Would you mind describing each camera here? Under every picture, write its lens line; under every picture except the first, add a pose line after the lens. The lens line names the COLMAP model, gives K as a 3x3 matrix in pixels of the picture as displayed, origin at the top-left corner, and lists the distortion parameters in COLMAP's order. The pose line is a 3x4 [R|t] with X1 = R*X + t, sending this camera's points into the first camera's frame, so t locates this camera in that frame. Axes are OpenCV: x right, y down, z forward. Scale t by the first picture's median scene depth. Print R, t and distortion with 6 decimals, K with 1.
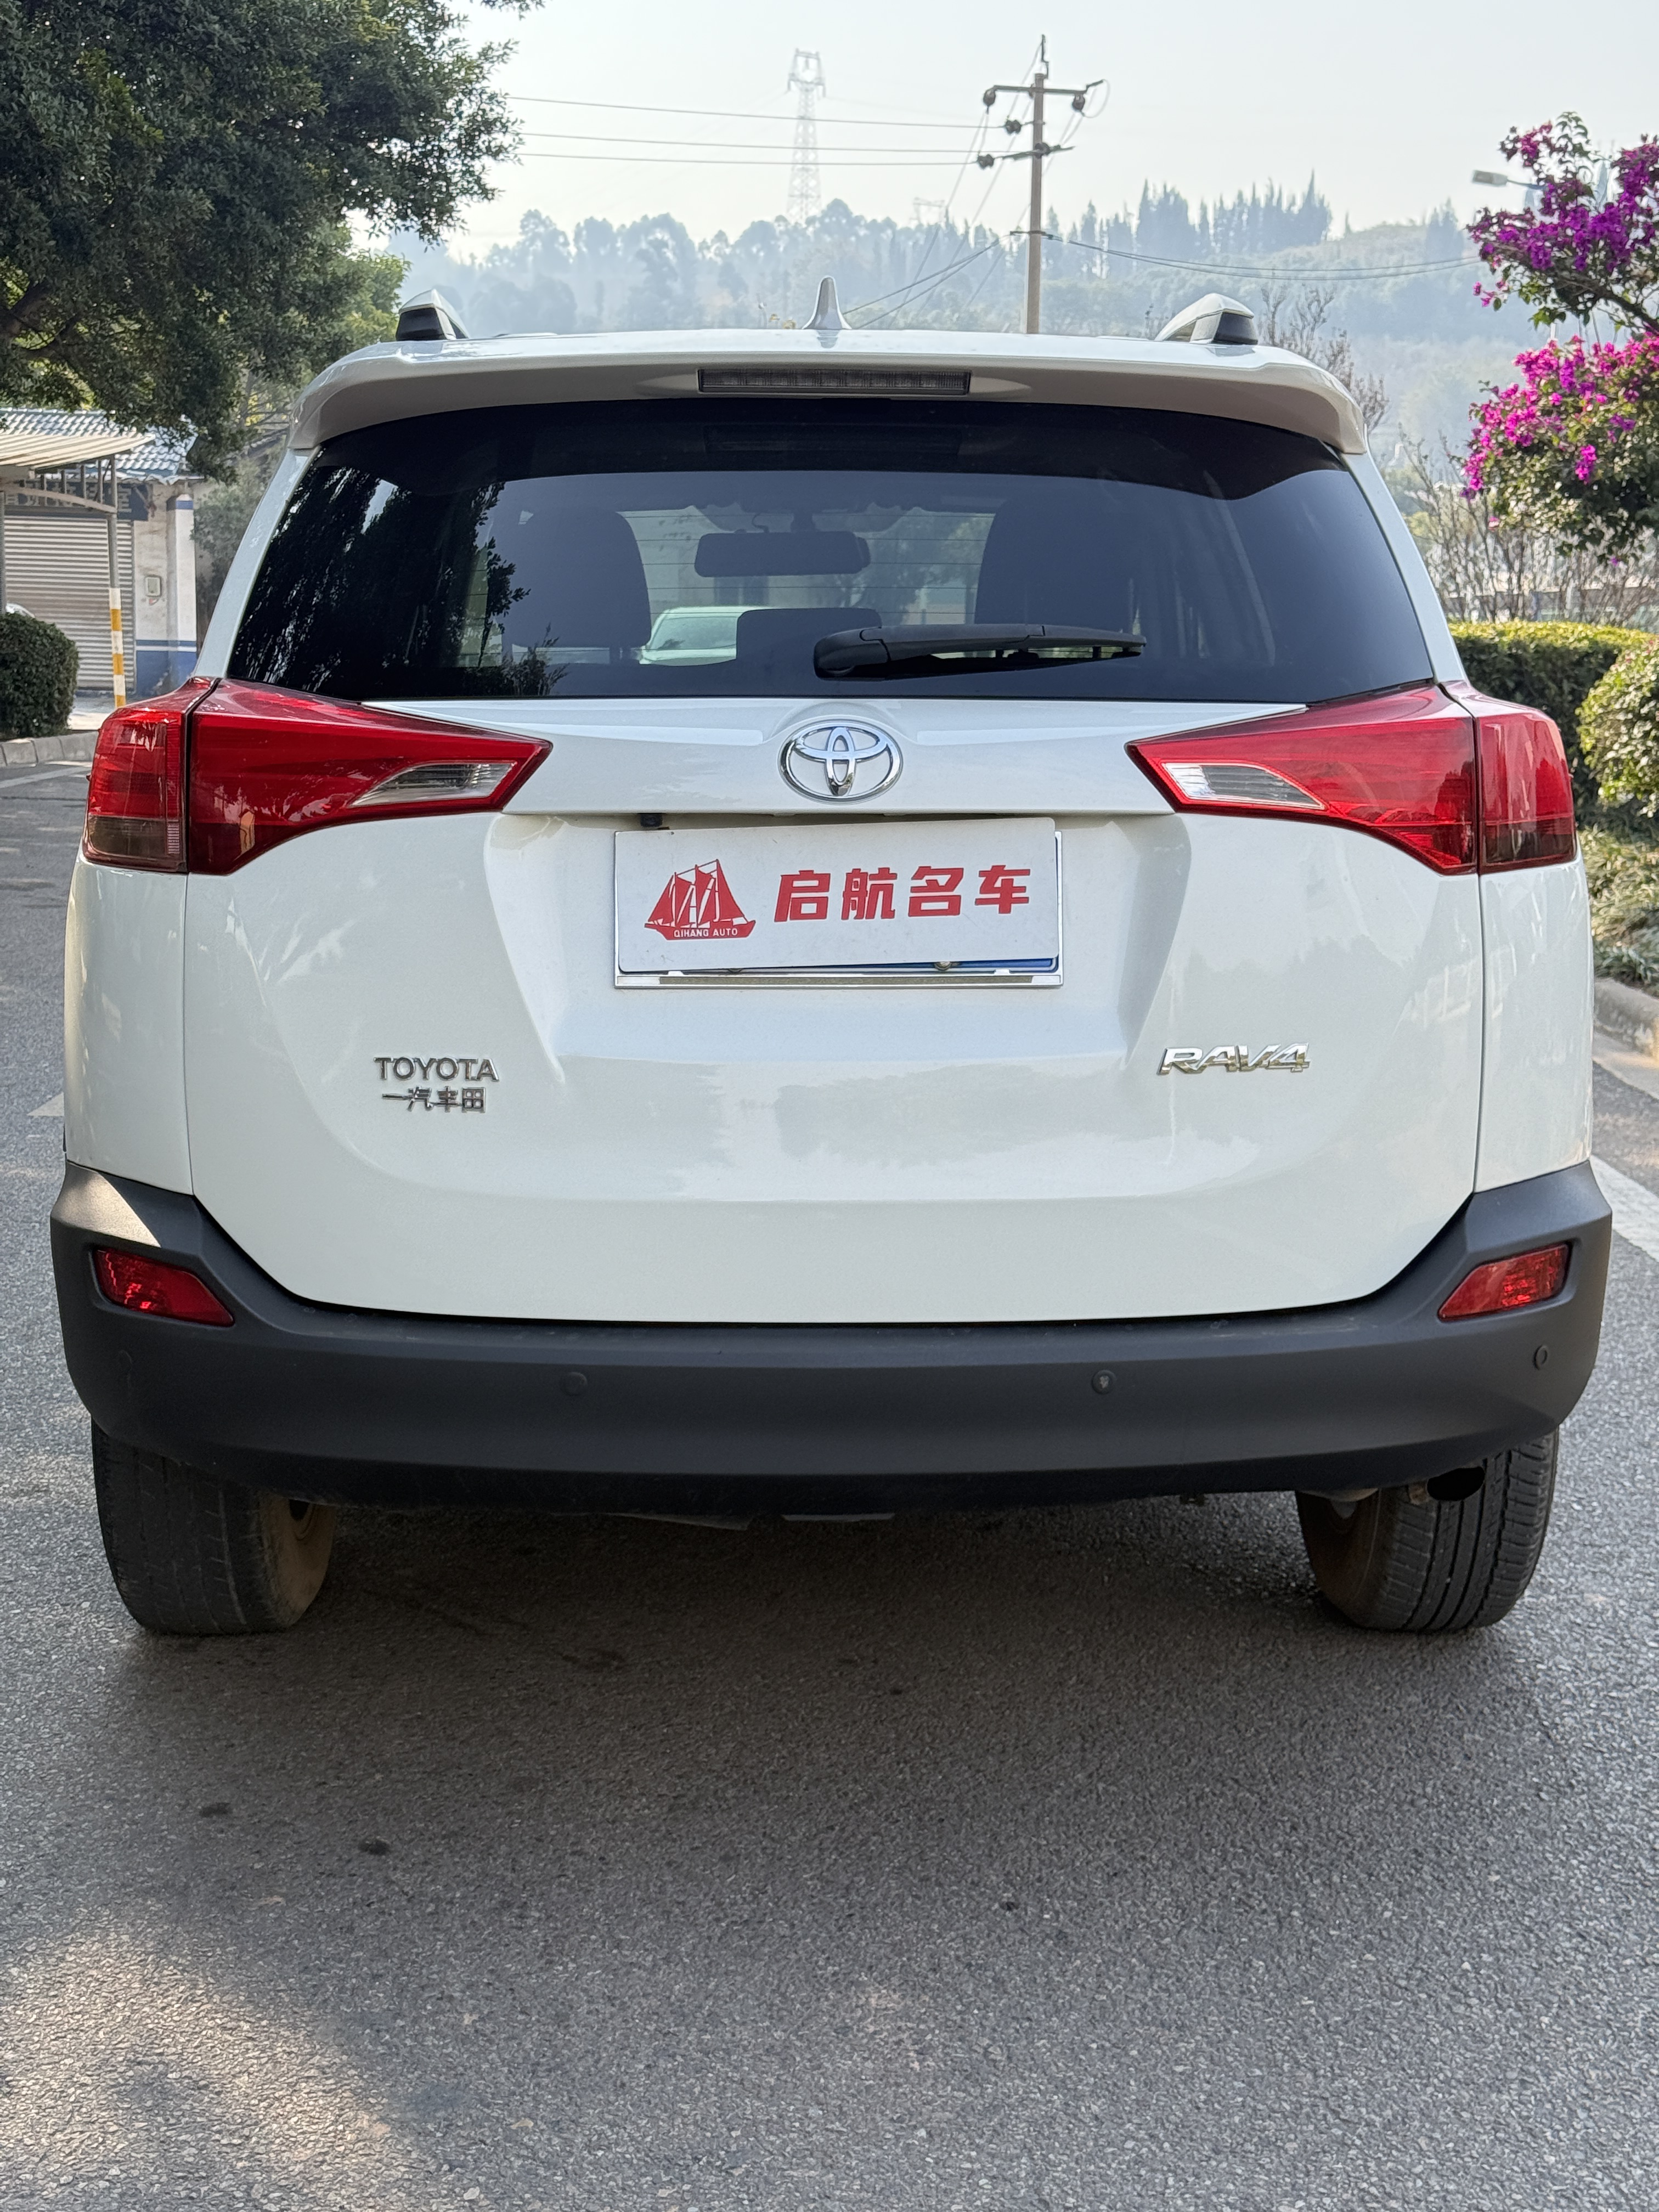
lens RADIAL K [[3147.9, 0, 829.5], [0, 3147.9, 1106.0], [0, 0, 1]] dist [0.204962, -0.589161]
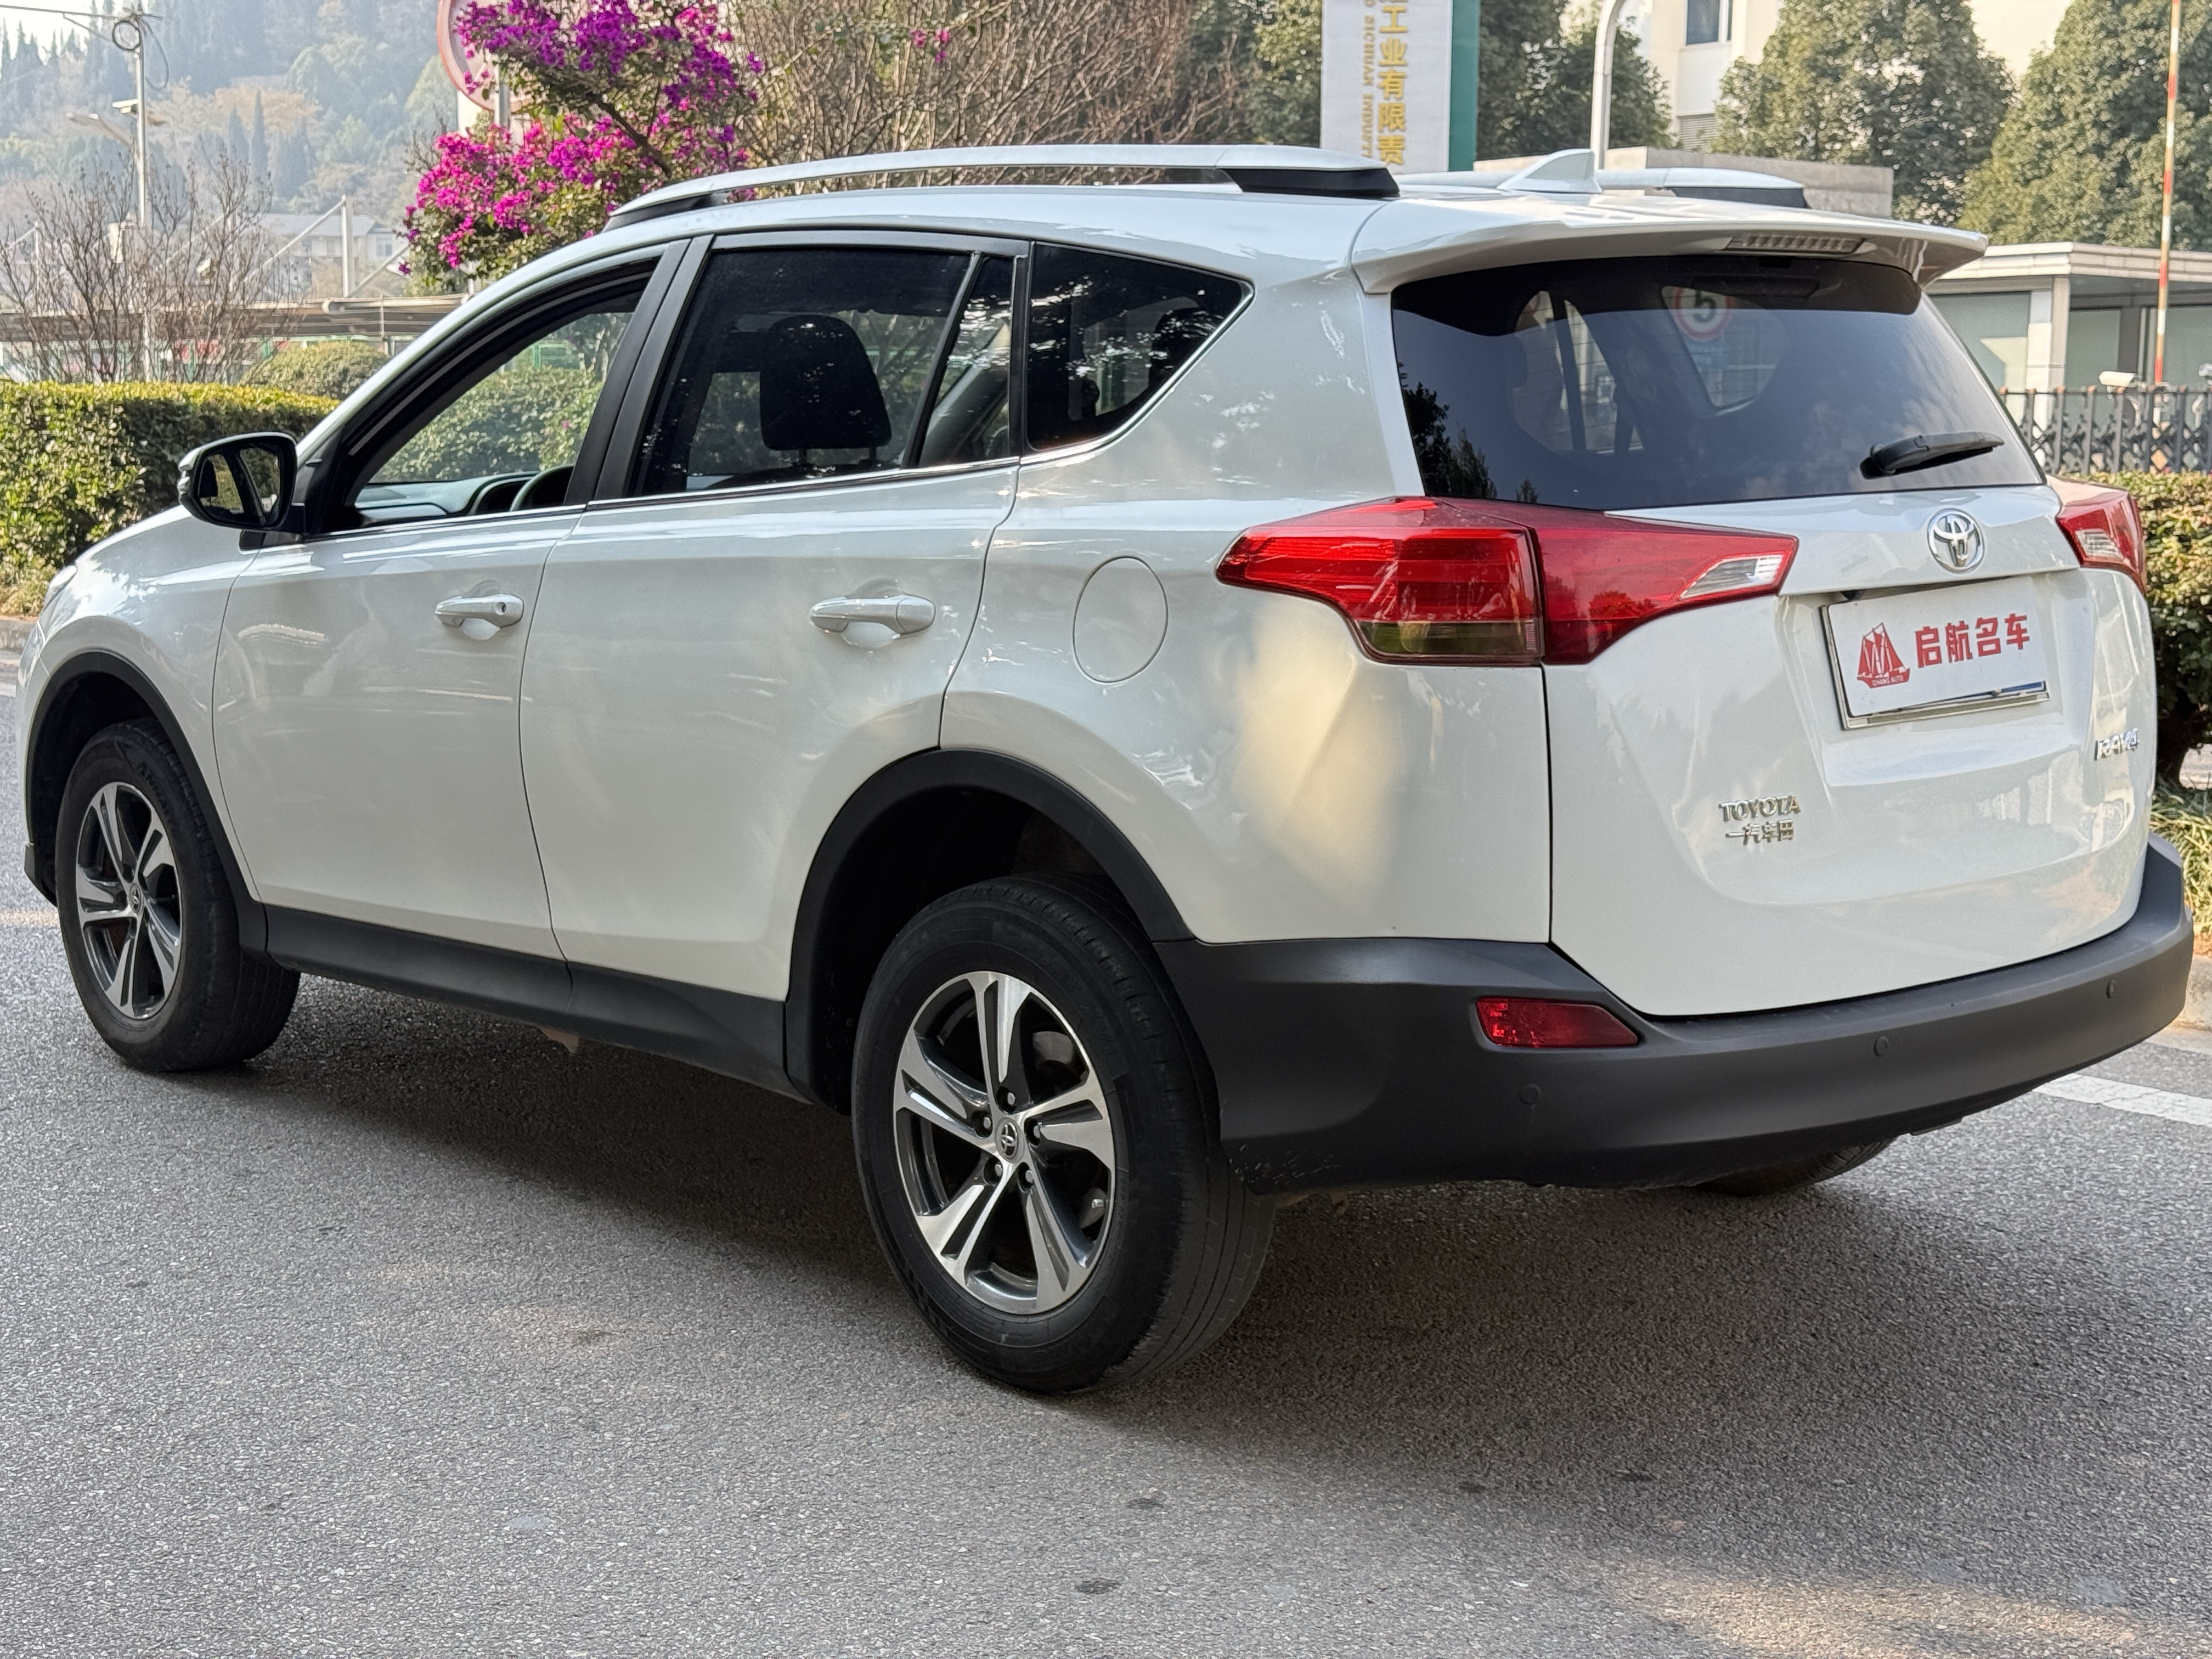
lens RADIAL K [[3147.9, 0, 1106.0], [0, 3147.9, 829.5], [0, 0, 1]] dist [0.204962, -0.589161]
pose [[0.757960, -0.102074, 0.644265, -1.103939], [0.105739, 0.993844, 0.033060, -0.070951], [-0.643674, 0.043066, 0.764088, 0.228521]]
